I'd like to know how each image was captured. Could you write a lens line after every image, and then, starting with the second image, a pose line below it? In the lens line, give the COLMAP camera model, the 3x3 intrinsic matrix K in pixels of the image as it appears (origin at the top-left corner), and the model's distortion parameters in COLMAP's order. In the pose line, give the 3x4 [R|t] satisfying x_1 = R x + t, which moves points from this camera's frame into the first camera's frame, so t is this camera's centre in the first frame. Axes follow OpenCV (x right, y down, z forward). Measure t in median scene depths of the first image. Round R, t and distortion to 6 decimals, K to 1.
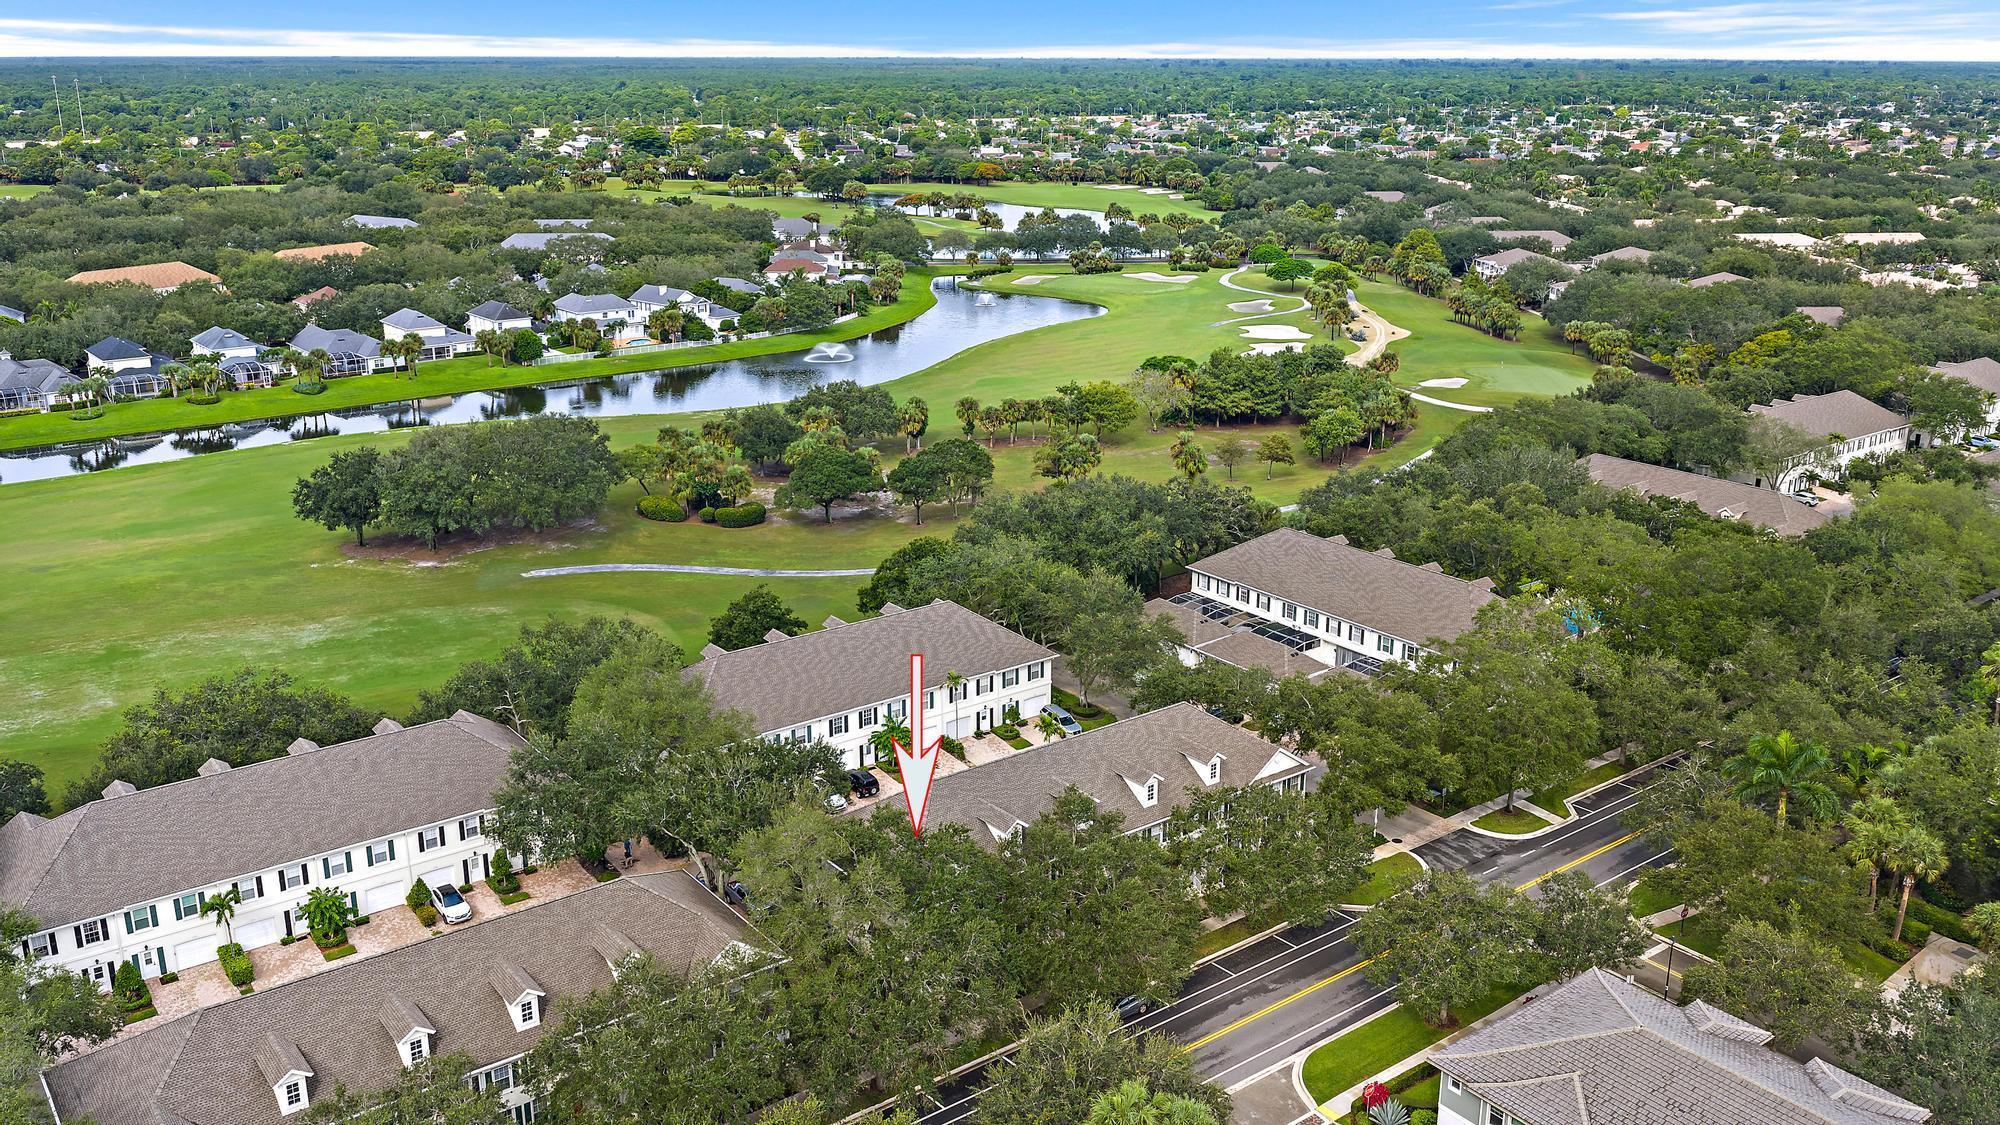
lens RADIAL K [[1680.4, 0, 1000.0], [0, 1680.4, 562.5], [0, 0, 1]] dist [0.043034, -0.073454]
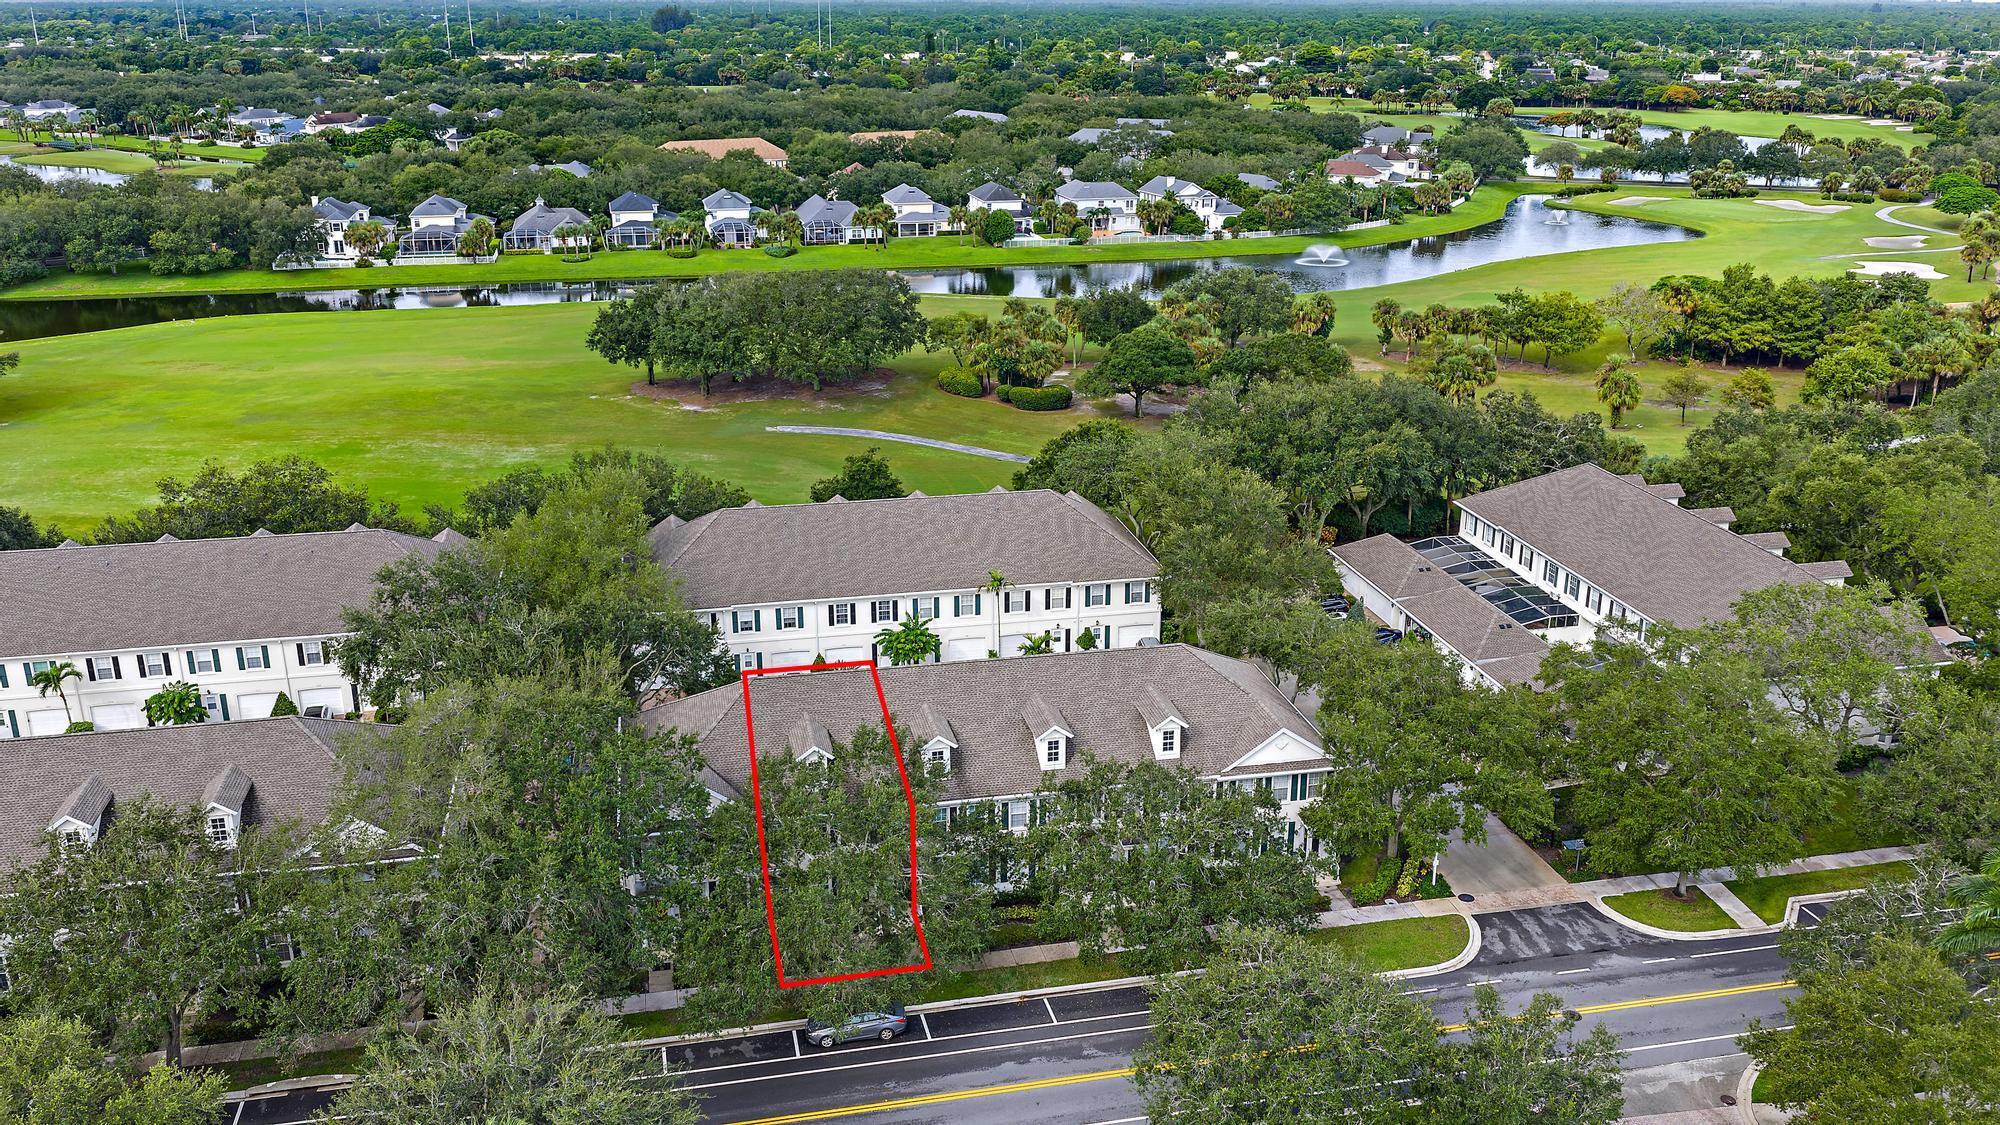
lens RADIAL K [[1667.1, 0, 1000.0], [0, 1667.1, 562.5], [0, 0, 1]] dist [0.032264, -0.069709]
pose [[0.902433, 0.138874, -0.407834, 0.167959], [-0.126488, 0.990310, 0.057330, 0.008830], [0.411844, -0.000150, 0.911254, 0.162426]]
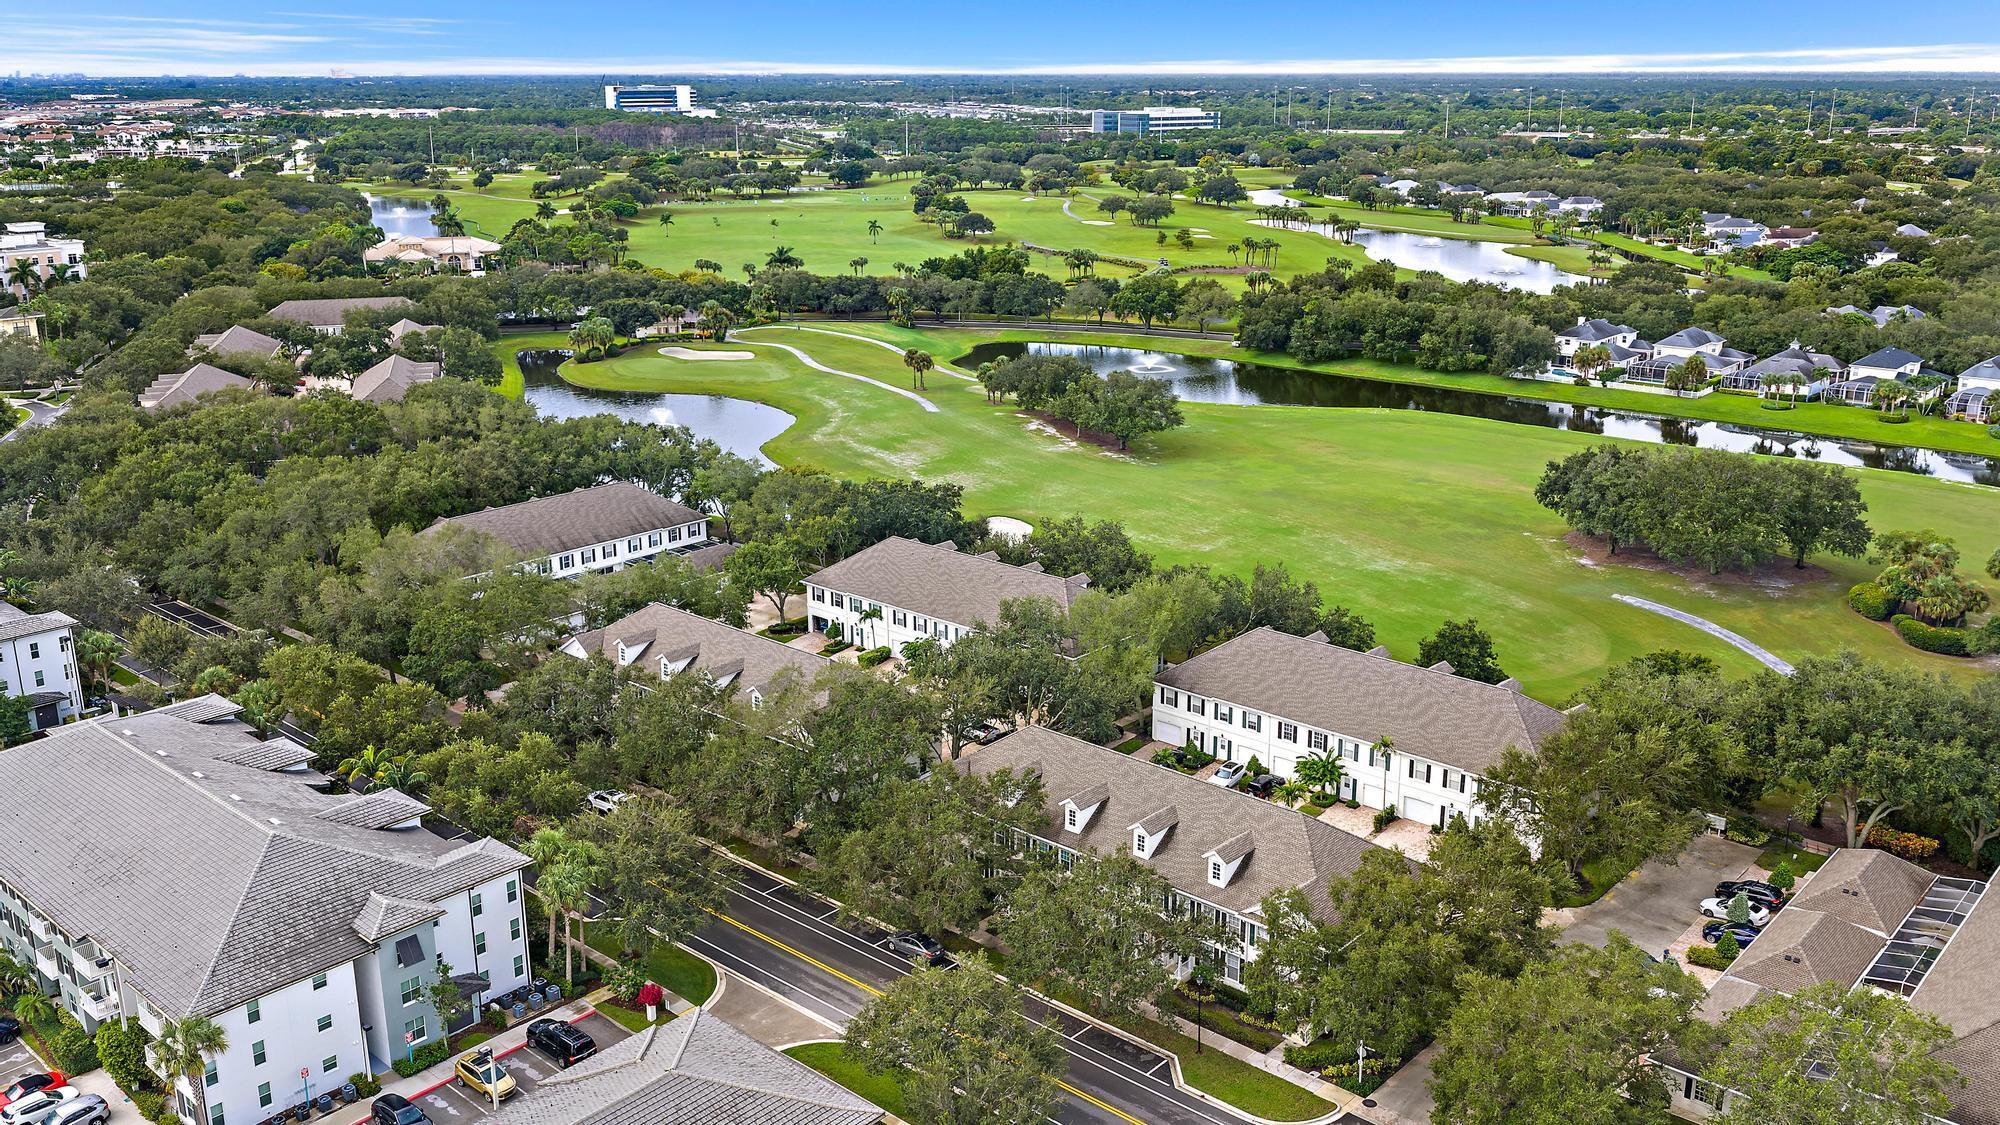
lens RADIAL K [[1667.1, 0, 1000.0], [0, 1667.1, 562.5], [0, 0, 1]] dist [0.032264, -0.069709]
pose [[0.185687, 0.275579, -0.943174, 0.440907], [-0.285284, 0.933641, 0.216628, -0.092748], [0.940284, 0.228847, 0.251983, 0.312632]]
